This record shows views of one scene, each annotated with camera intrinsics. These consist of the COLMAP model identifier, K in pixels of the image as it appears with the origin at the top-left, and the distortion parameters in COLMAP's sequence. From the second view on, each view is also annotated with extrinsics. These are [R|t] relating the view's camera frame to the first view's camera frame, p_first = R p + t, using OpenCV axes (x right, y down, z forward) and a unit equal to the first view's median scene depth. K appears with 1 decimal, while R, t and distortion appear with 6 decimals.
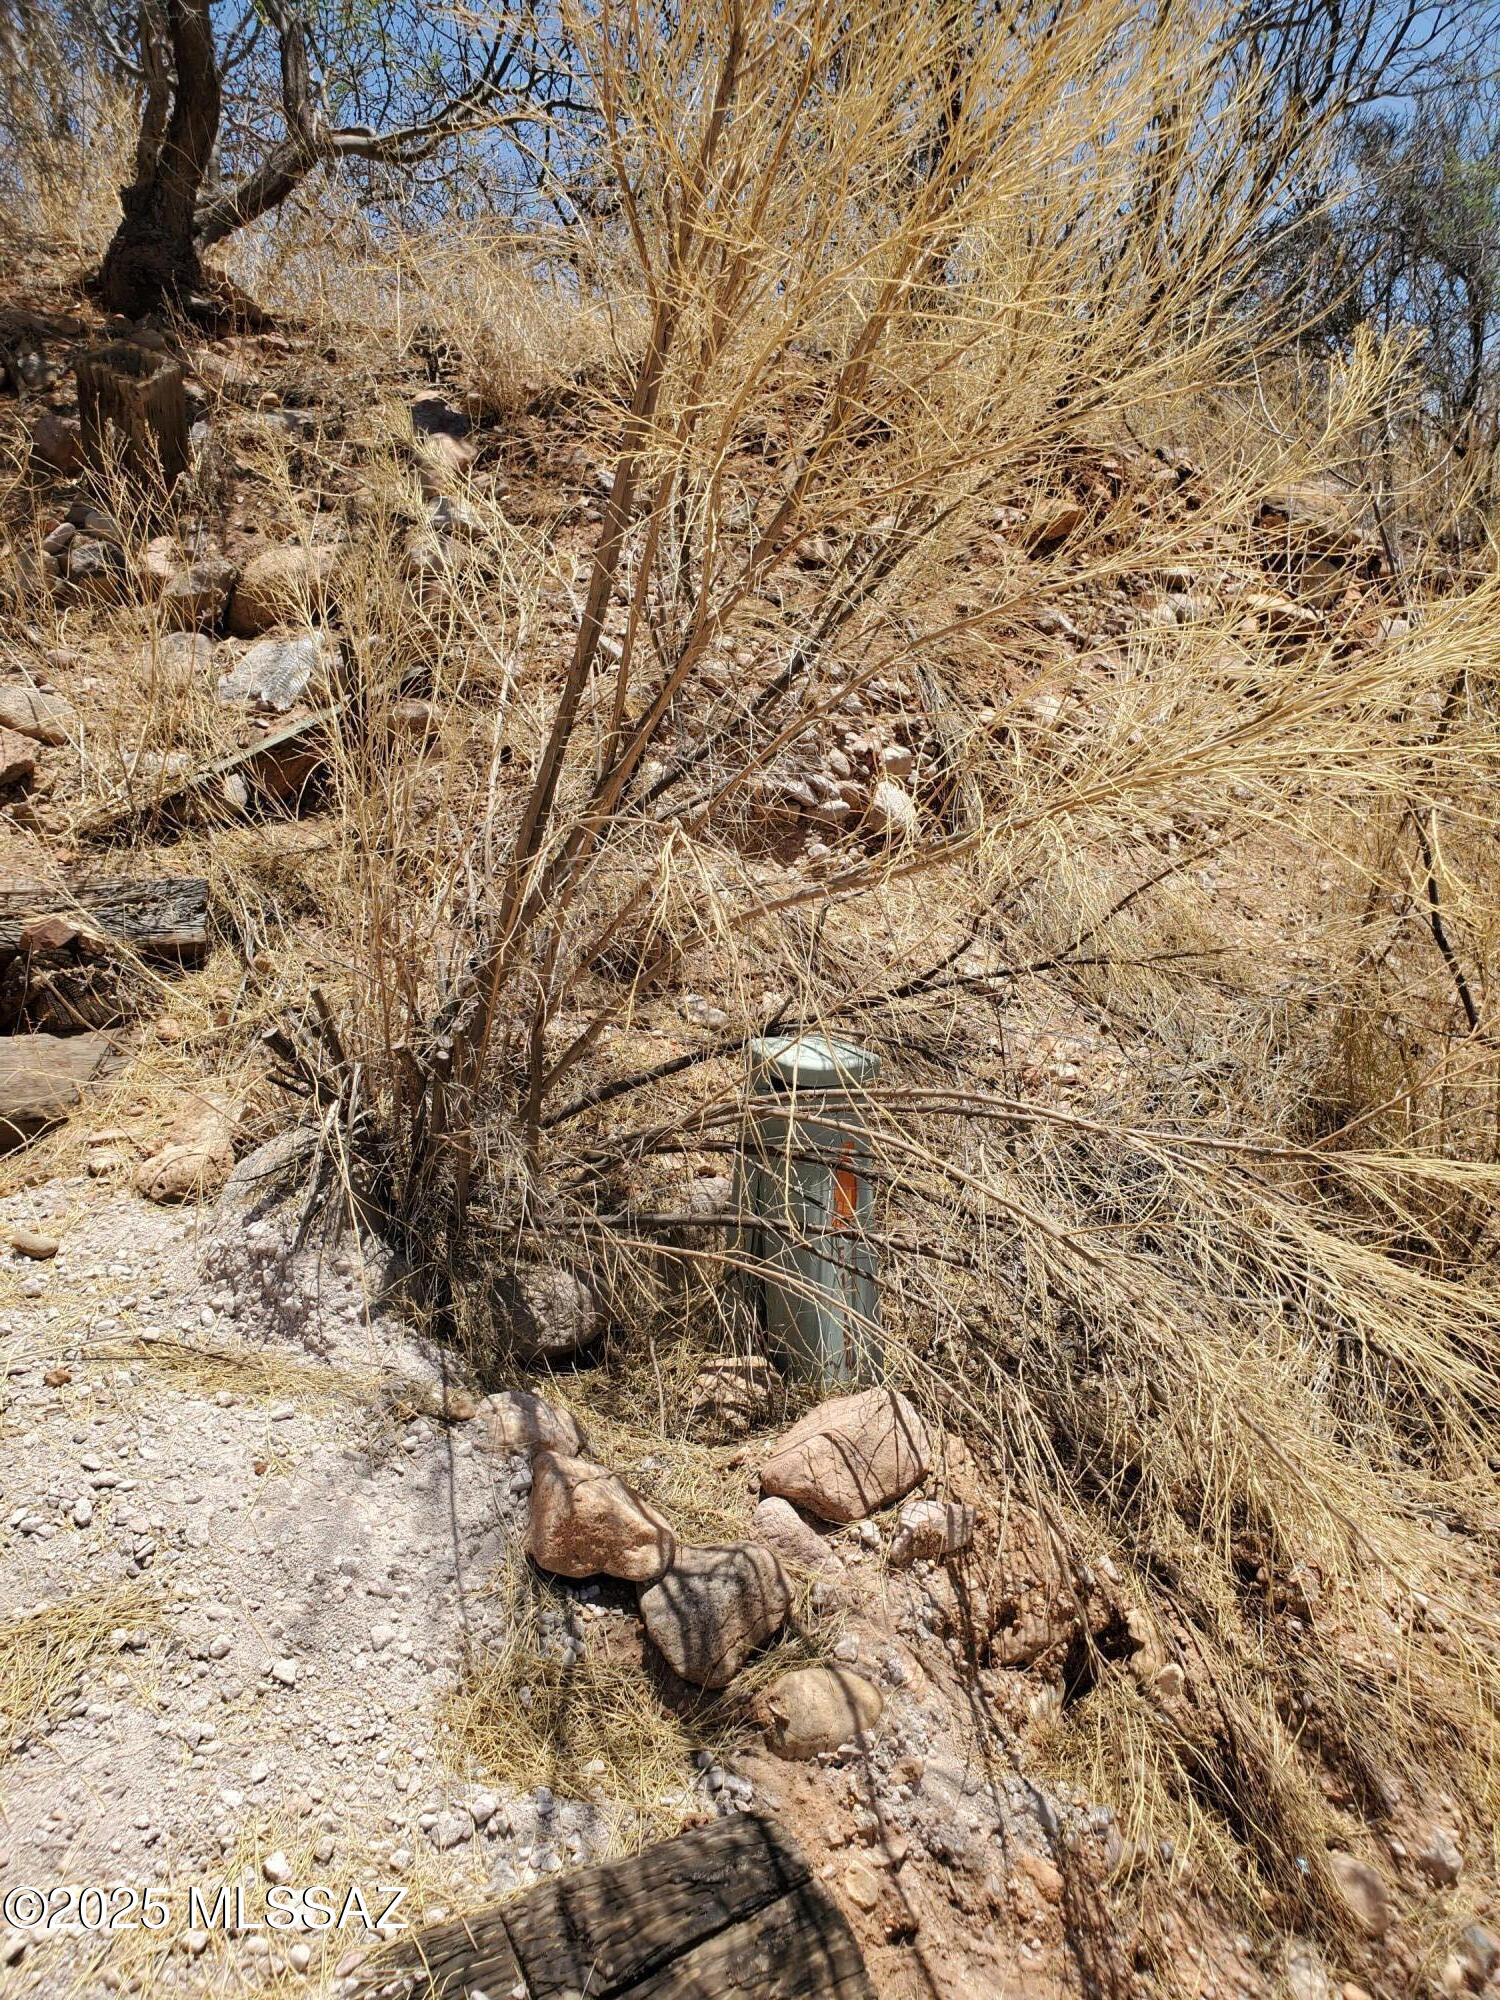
lens RADIAL K [[1567.9, 0, 750.0], [0, 1567.9, 1000.0], [0, 0, 1]] dist [-0.001634, 0.002877]
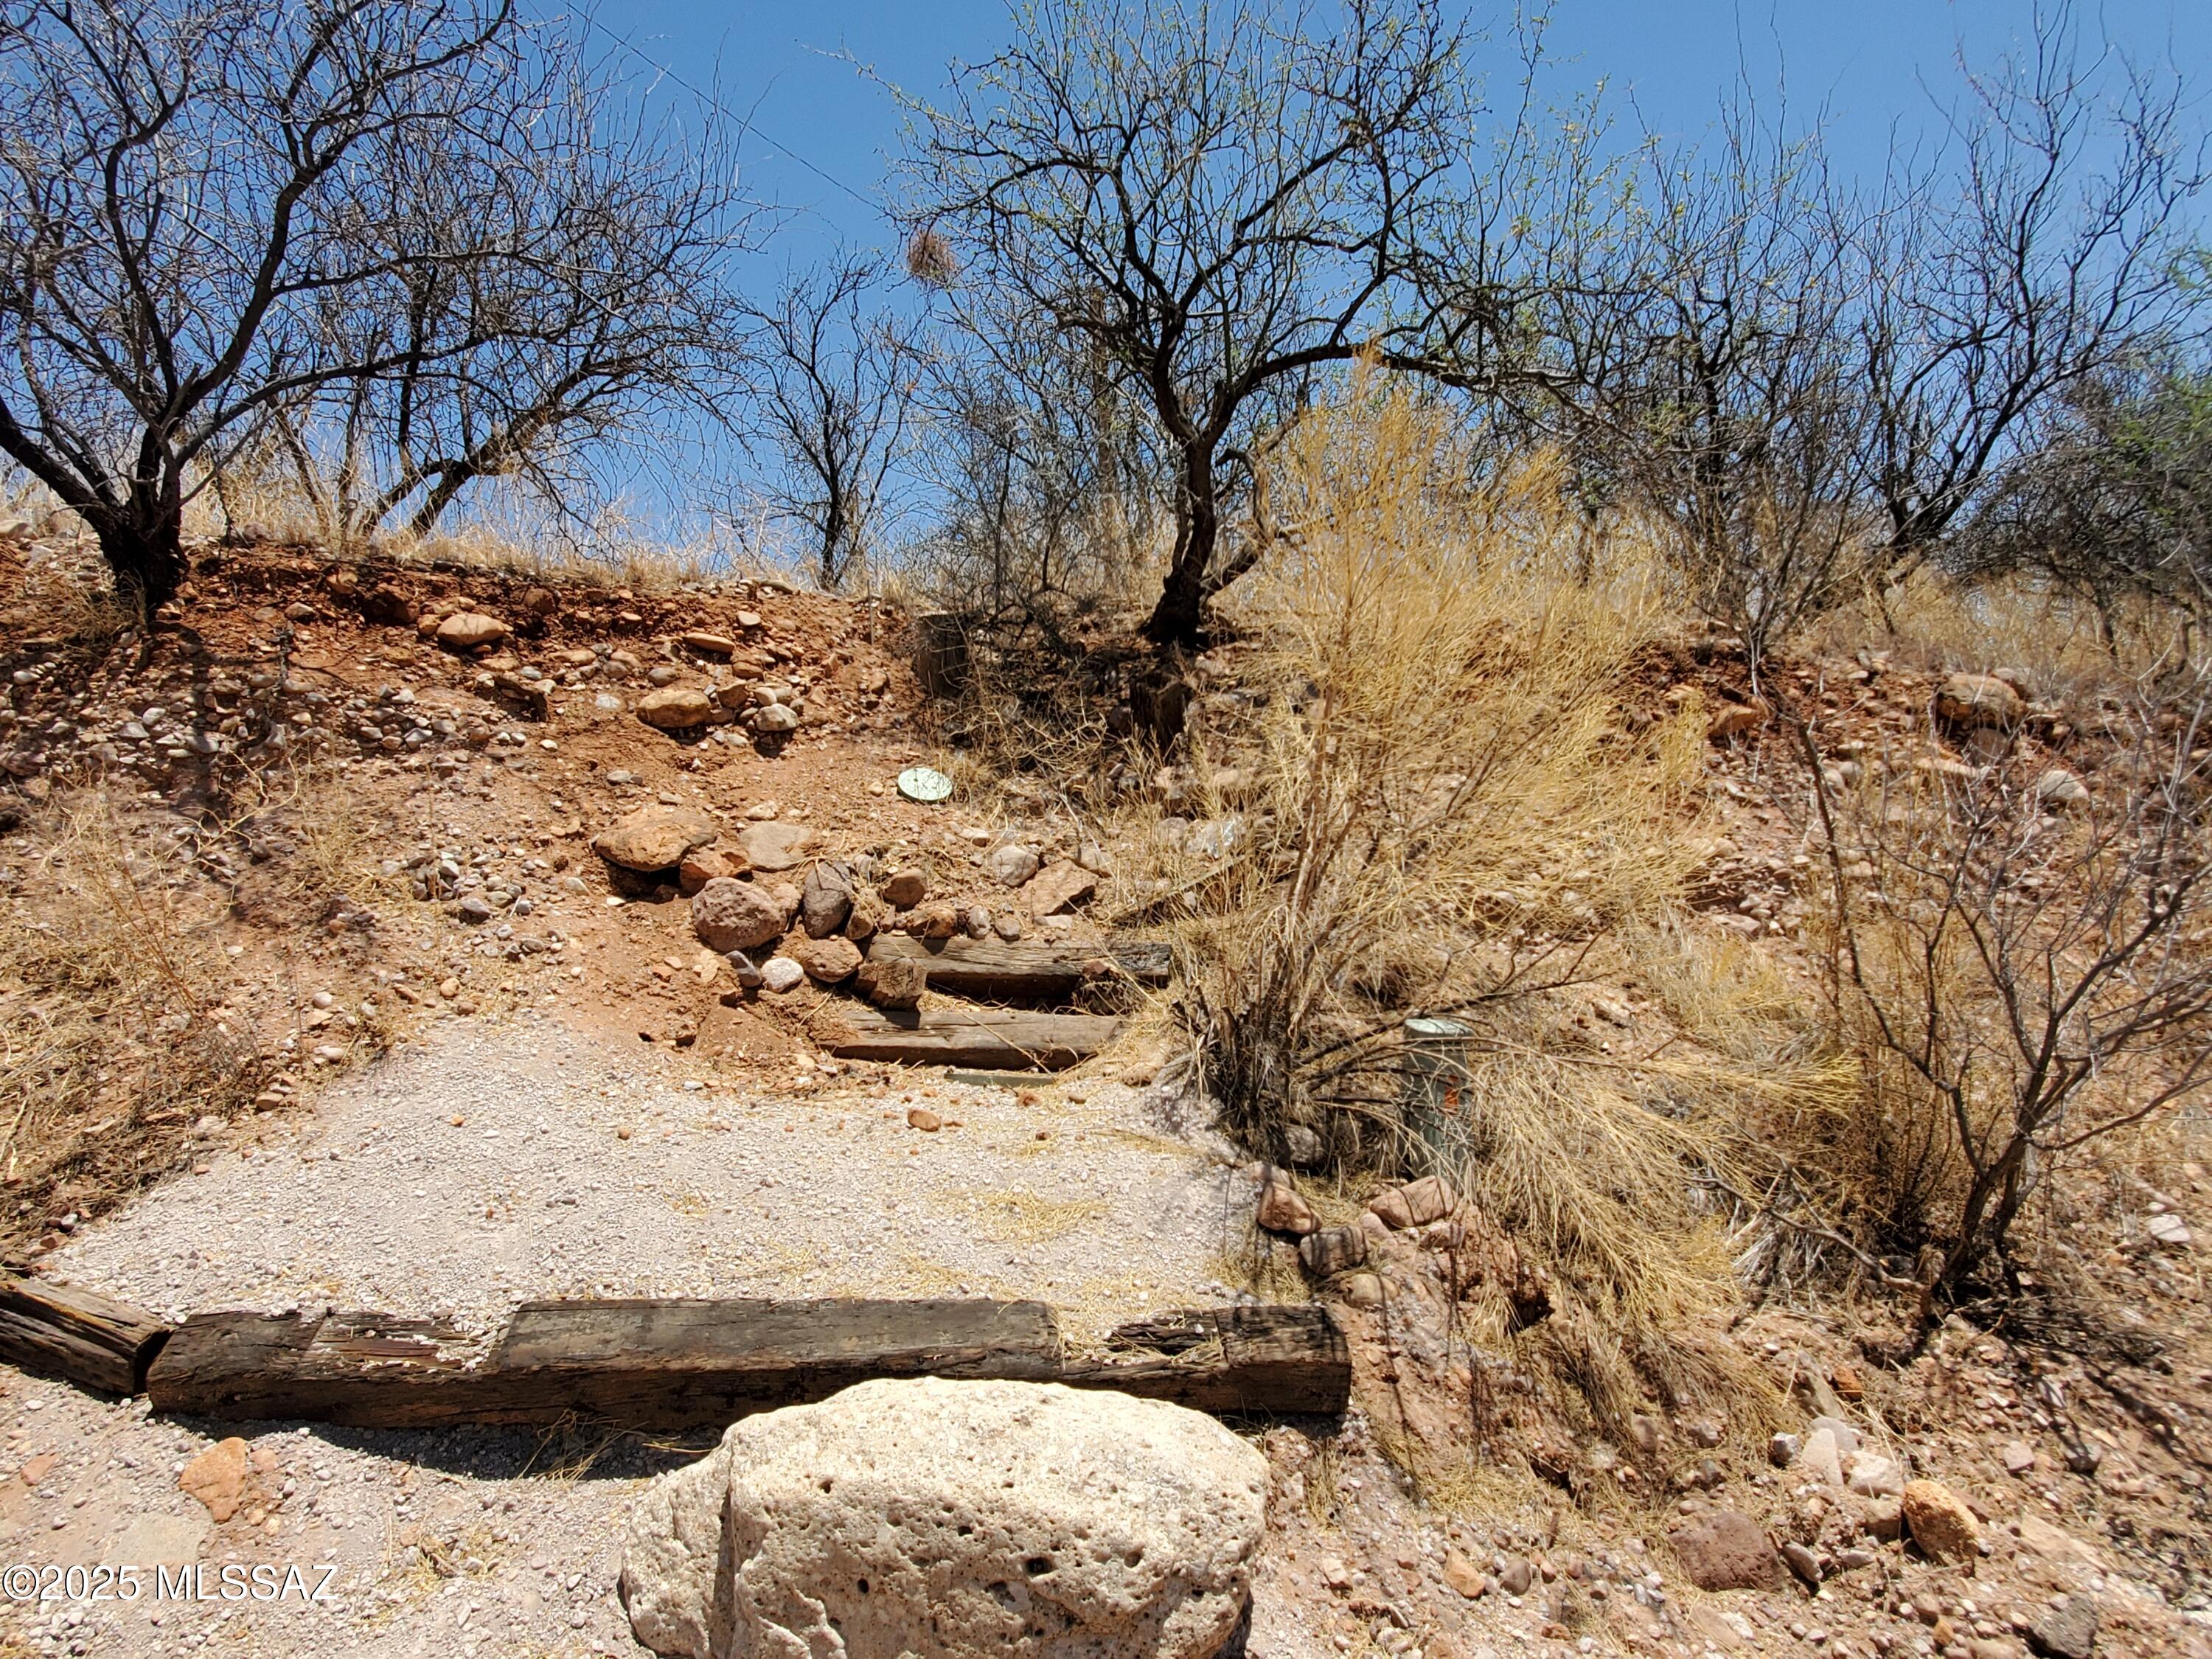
lens RADIAL K [[1353.3, 0, 1107.7], [0, 1353.3, 871.7], [0, 0, 1]] dist [0.001782, 0.000648]
pose [[0.906376, -0.013805, -0.422247, 0.450434], [-0.055168, 0.987040, -0.150691, 0.141153], [0.418855, 0.159877, 0.893868, -0.849557]]
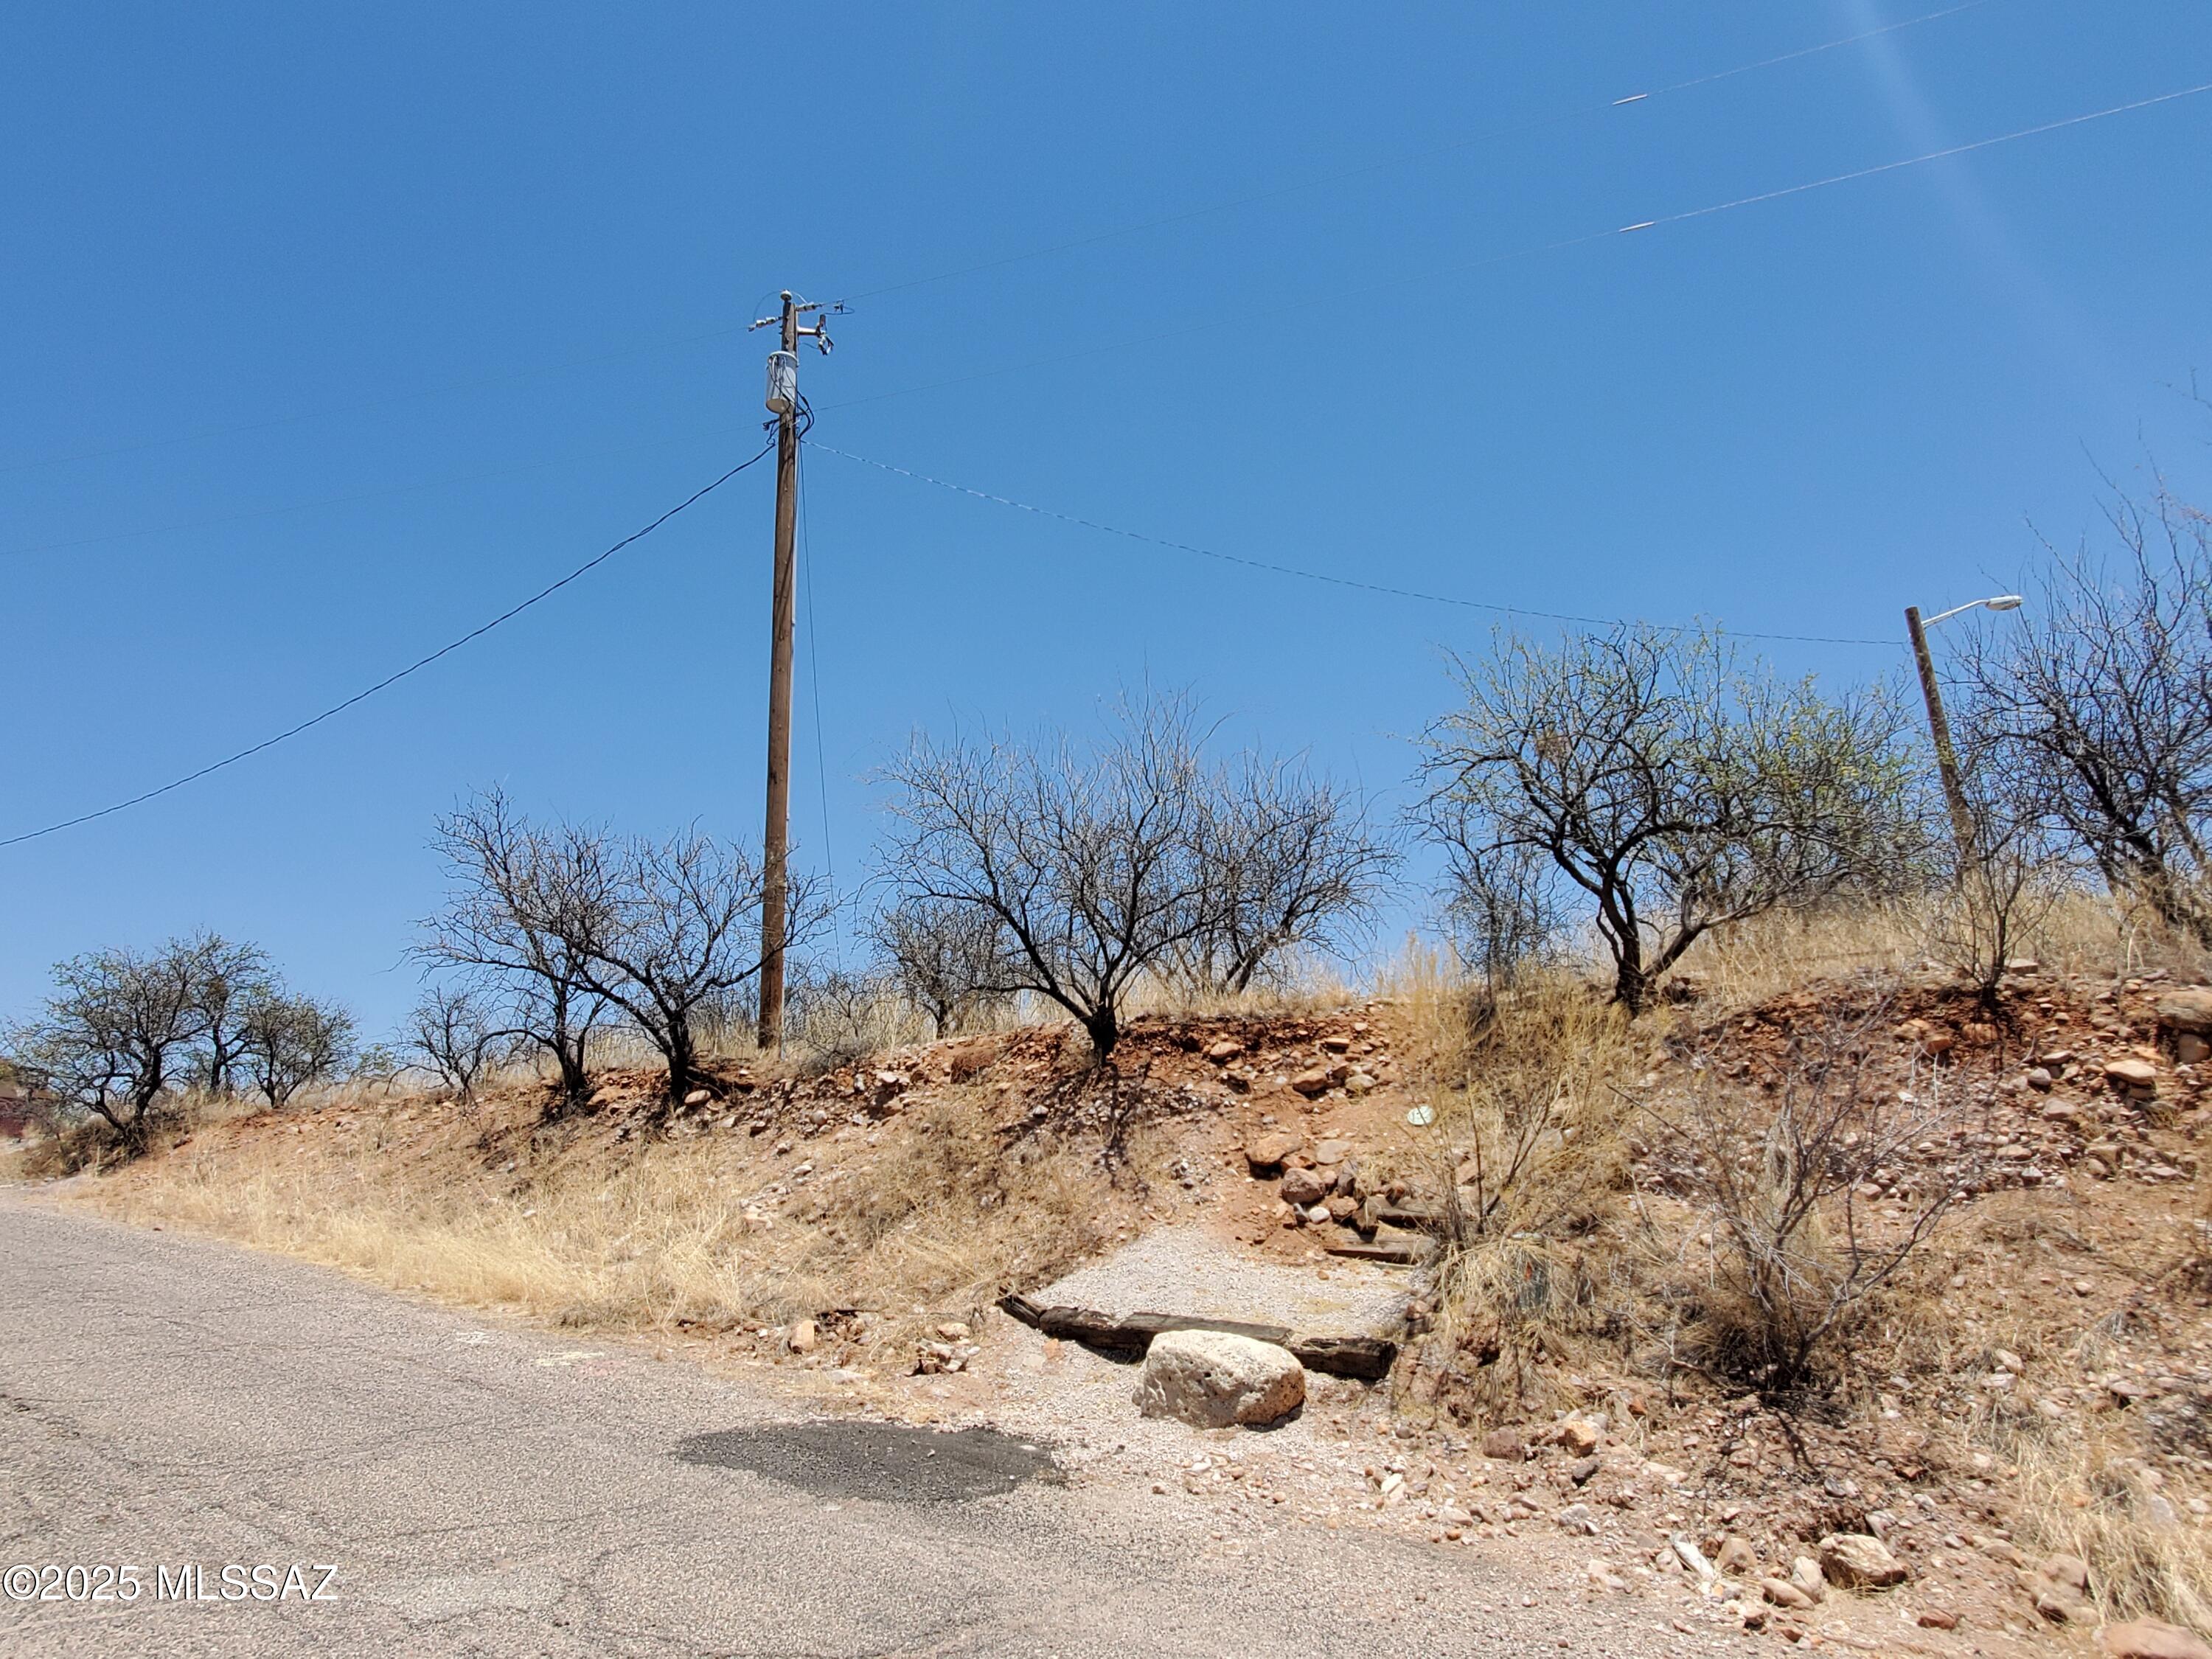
lens RADIAL K [[1353.3, 0, 1107.7], [0, 1353.3, 871.7], [0, 0, 1]] dist [0.001782, 0.000648]
pose [[0.371582, -0.223968, -0.900980, 3.511200], [-0.130595, 0.948207, -0.289567, 0.344348], [0.919169, 0.225261, 0.323088, -1.559422]]
